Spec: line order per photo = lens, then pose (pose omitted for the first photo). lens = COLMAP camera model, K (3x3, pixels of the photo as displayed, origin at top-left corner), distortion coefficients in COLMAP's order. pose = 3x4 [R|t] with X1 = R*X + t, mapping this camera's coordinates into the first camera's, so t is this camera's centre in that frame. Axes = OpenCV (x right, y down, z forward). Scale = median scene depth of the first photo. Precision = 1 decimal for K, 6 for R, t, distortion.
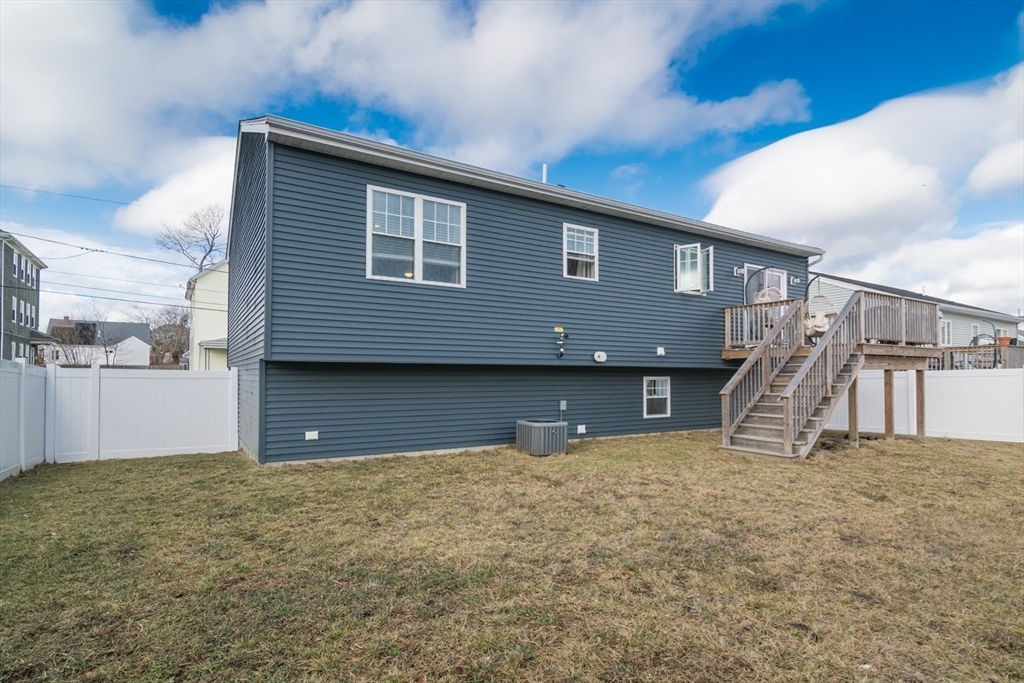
lens RADIAL K [[513.9, 0, 510.4], [0, 513.9, 364.3], [0, 0, 1]] dist [0.002314, 0.000033]
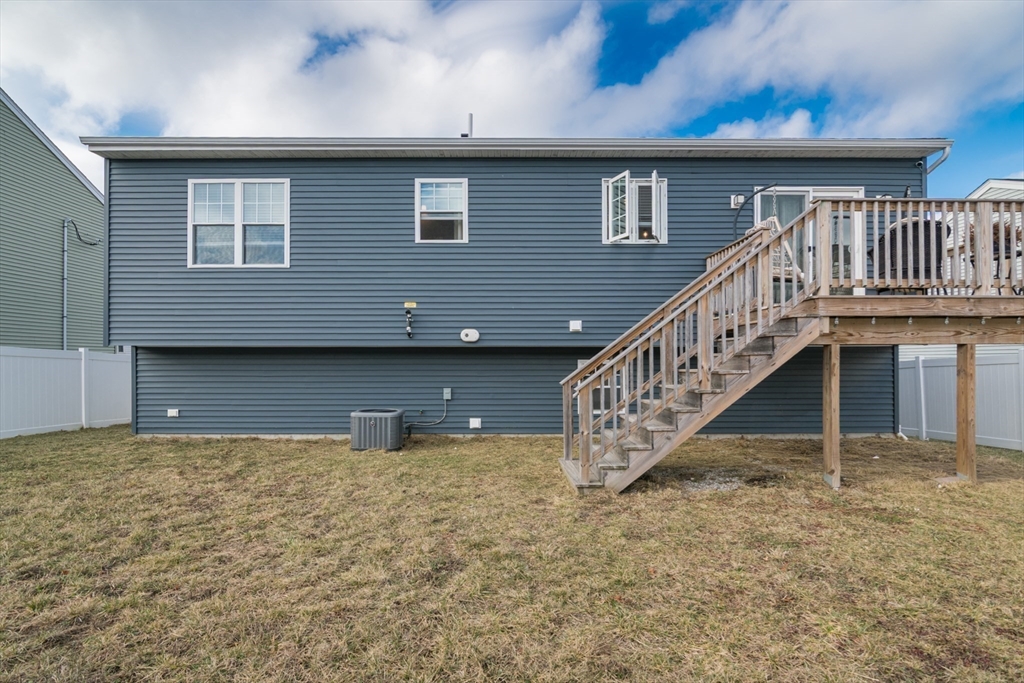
lens RADIAL K [[495.0, 0, 510.8], [0, 495.0, 359.0], [0, 0, 1]] dist [-0.006614, -0.000469]
pose [[0.856285, -0.005515, -0.516475, 0.660358], [0.013811, 0.999830, 0.012221, 0.014845], [0.516320, -0.017597, 0.856215, 0.378237]]
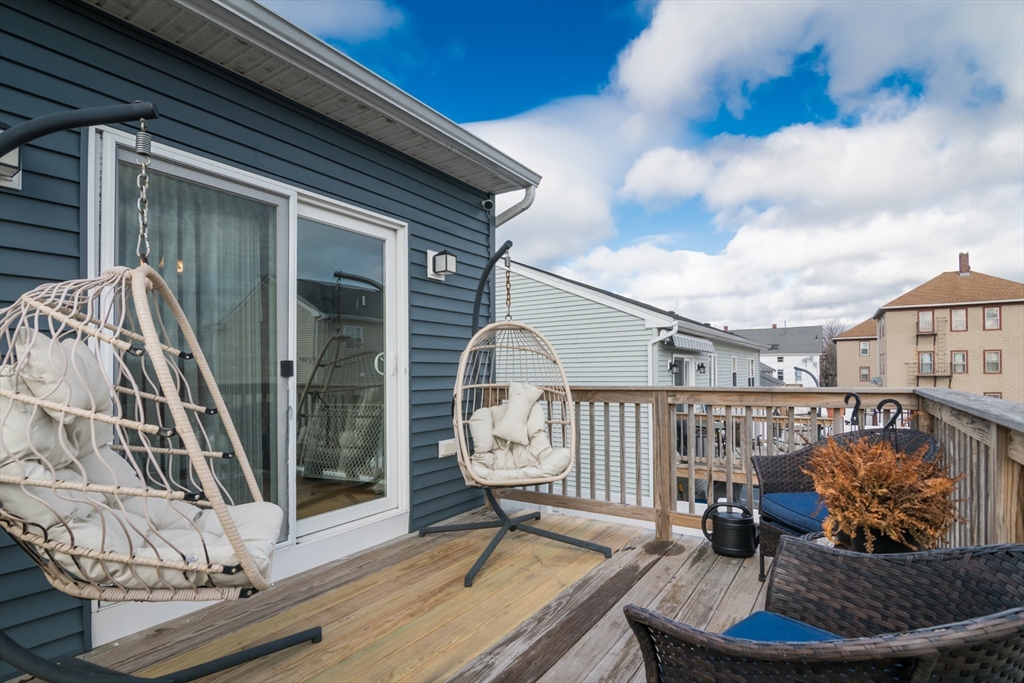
lens RADIAL K [[513.9, 0, 510.4], [0, 513.9, 364.3], [0, 0, 1]] dist [0.002314, 0.000033]
pose [[0.907137, -0.002723, 0.420826, 0.654518], [-0.000646, 0.999969, 0.007863, -0.155583], [-0.420835, -0.007405, 0.907107, 1.024222]]
